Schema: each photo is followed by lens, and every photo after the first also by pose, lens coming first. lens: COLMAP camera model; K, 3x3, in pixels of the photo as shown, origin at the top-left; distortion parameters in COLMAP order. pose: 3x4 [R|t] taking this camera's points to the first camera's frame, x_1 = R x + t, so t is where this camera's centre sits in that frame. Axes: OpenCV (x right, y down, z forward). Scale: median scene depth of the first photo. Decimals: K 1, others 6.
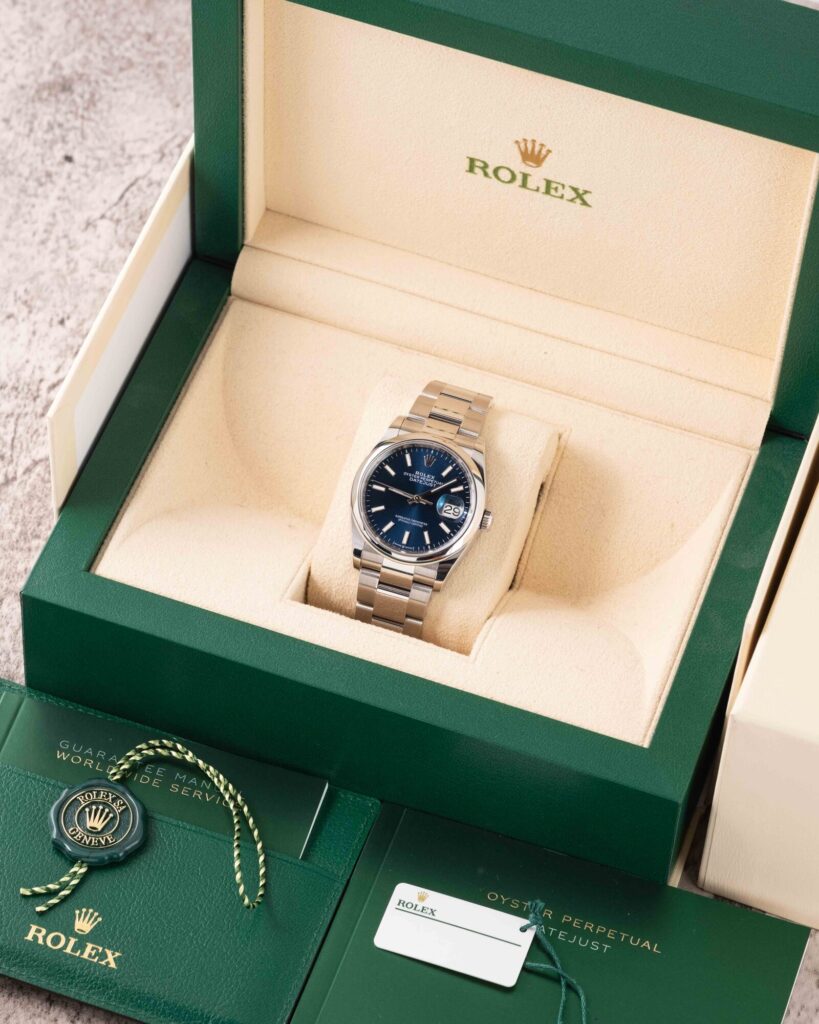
lens RADIAL K [[4196.9, 0, 409.5], [0, 4196.9, 512.0], [0, 0, 1]] dist [0.158135, -0.534919]
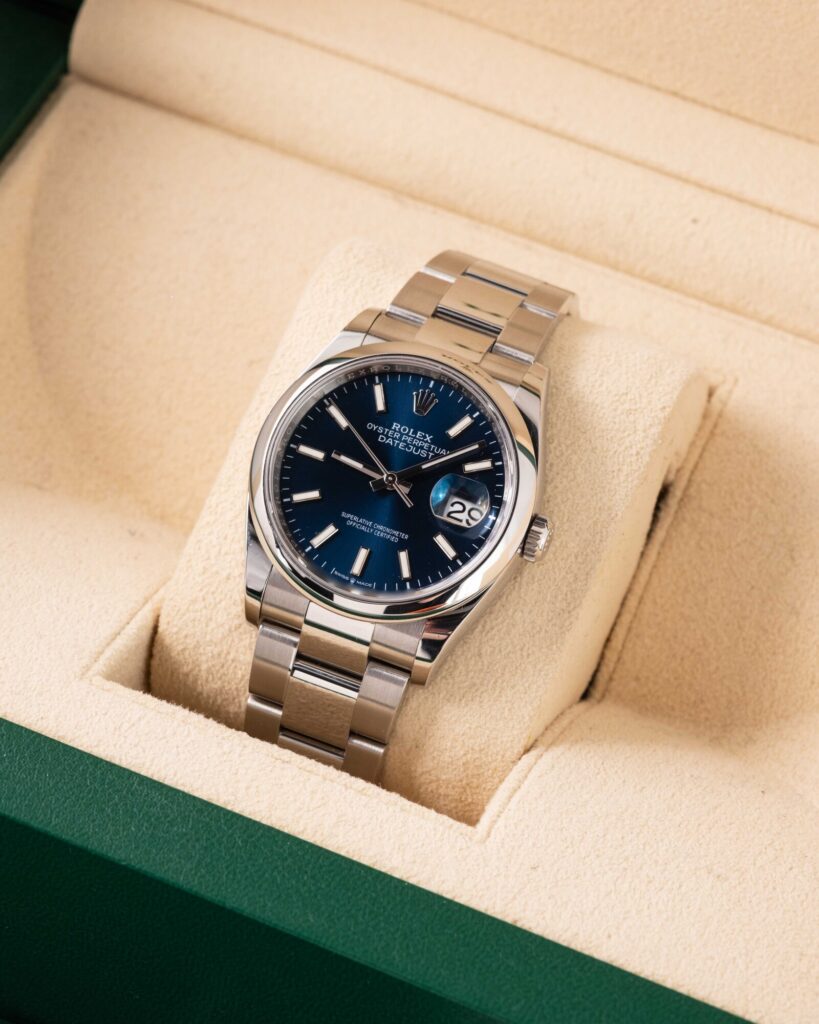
lens RADIAL K [[4196.9, 0, 409.5], [0, 4196.9, 512.0], [0, 0, 1]] dist [0.158135, -0.534919]
pose [[0.996028, 0.072044, -0.052322, 0.028245], [-0.075360, 0.995072, -0.064443, 0.029871], [0.047422, 0.068130, 0.996549, 0.533982]]
